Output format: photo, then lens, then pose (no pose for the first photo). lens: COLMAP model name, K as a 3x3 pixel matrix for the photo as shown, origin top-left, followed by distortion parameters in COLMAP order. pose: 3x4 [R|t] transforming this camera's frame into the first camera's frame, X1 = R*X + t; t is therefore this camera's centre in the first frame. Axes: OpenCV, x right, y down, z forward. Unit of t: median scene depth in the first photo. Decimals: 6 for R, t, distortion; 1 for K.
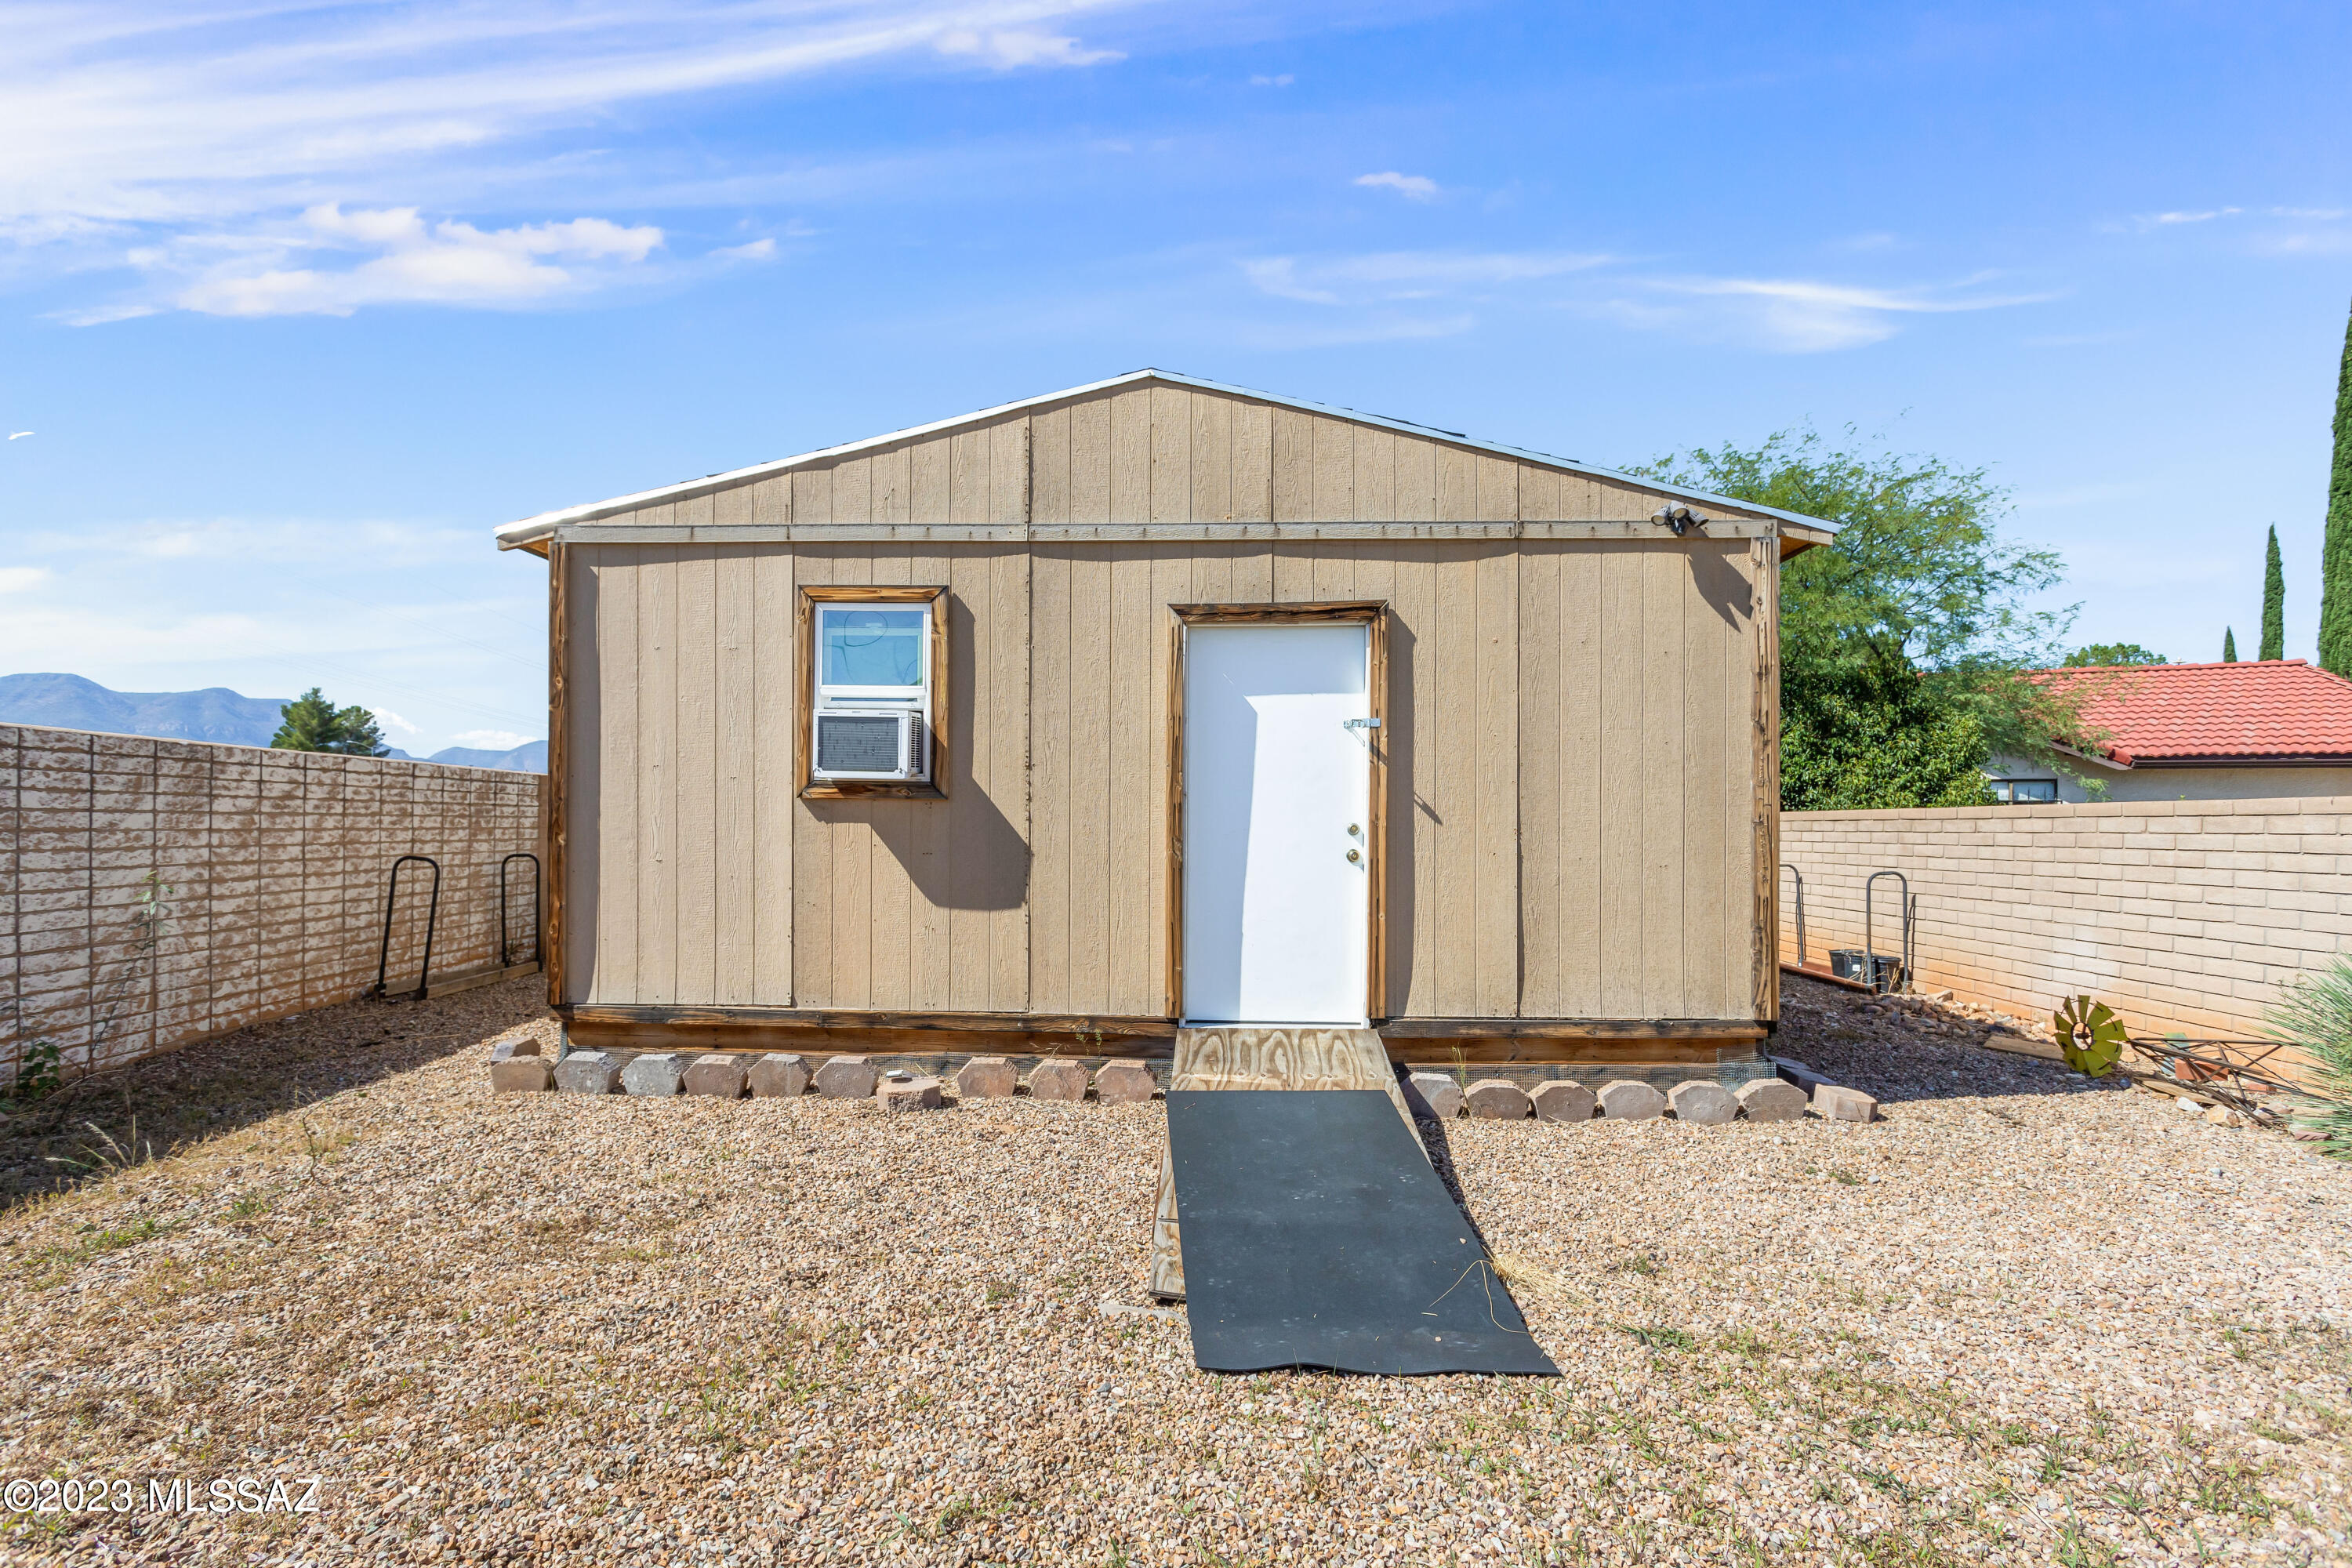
lens RADIAL K [[1126.2, 0, 1205.7], [0, 1126.2, 824.8], [0, 0, 1]] dist [-0.002284, 0.002065]
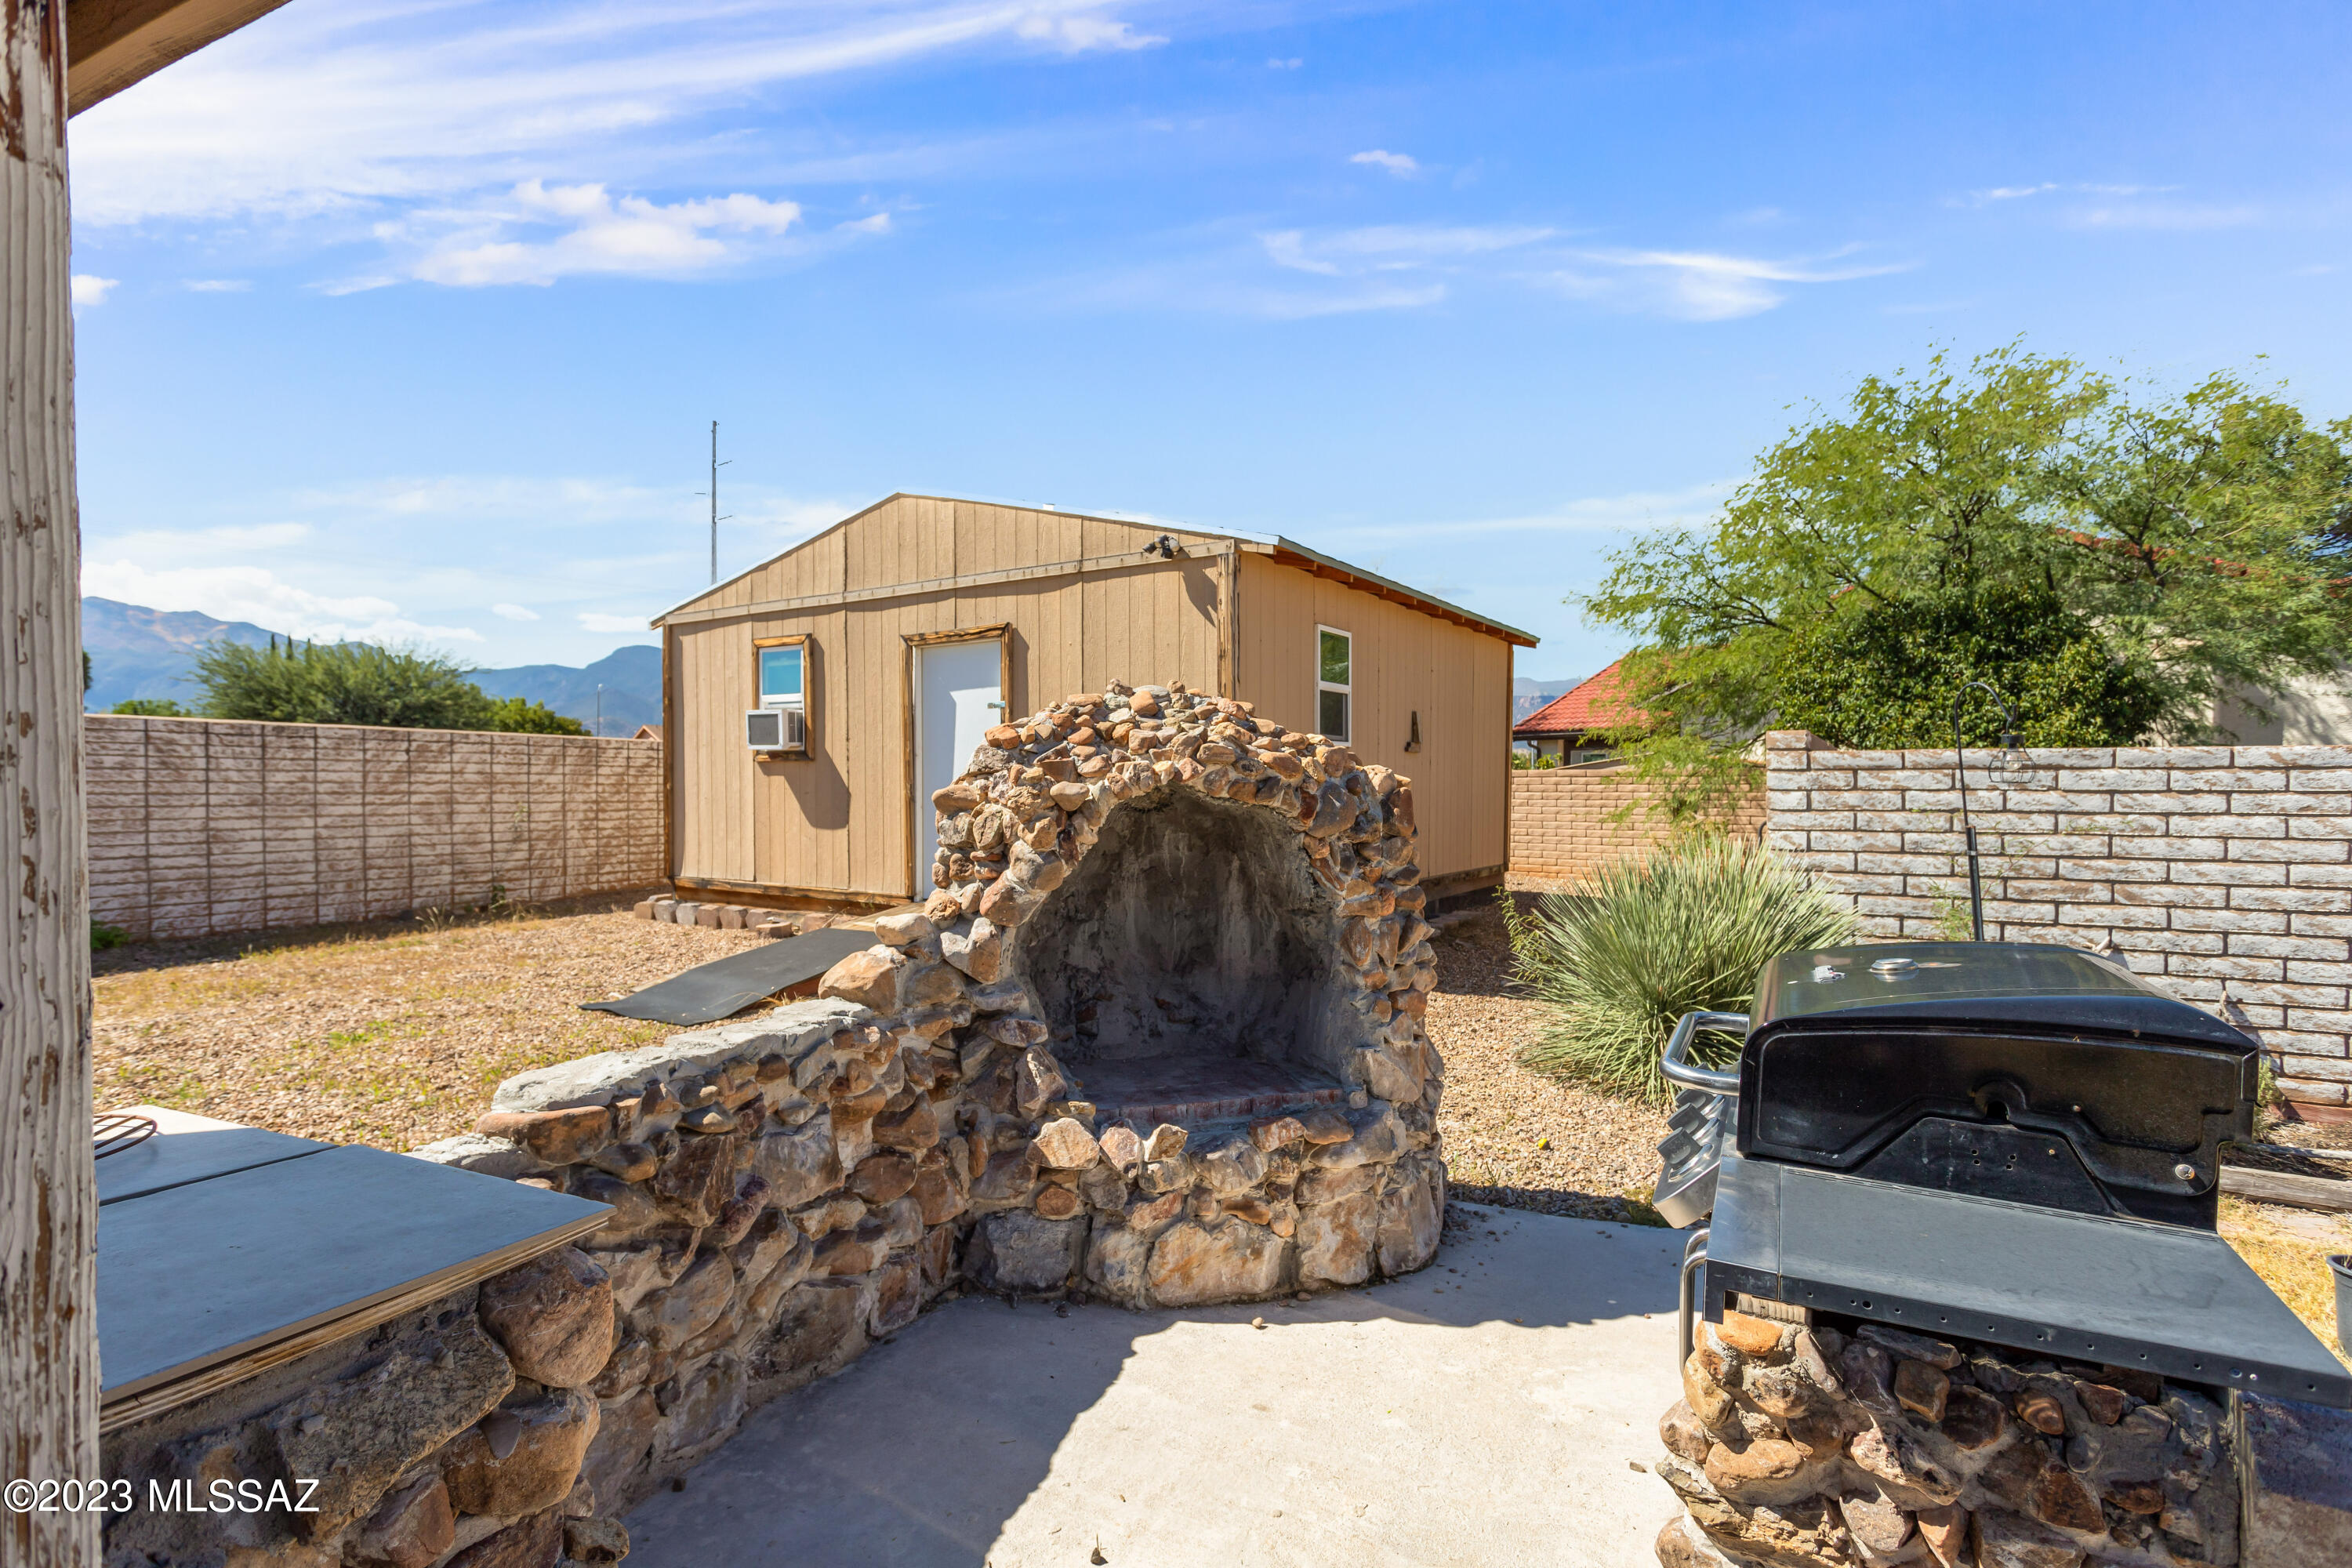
lens RADIAL K [[1126.2, 0, 1164.8], [0, 1126.2, 791.0], [0, 0, 1]] dist [-0.002284, 0.002065]
pose [[0.861672, -0.003457, -0.507453, 1.065362], [0.004998, 0.999986, 0.001675, 0.021445], [0.507441, -0.003979, 0.861678, -0.174037]]
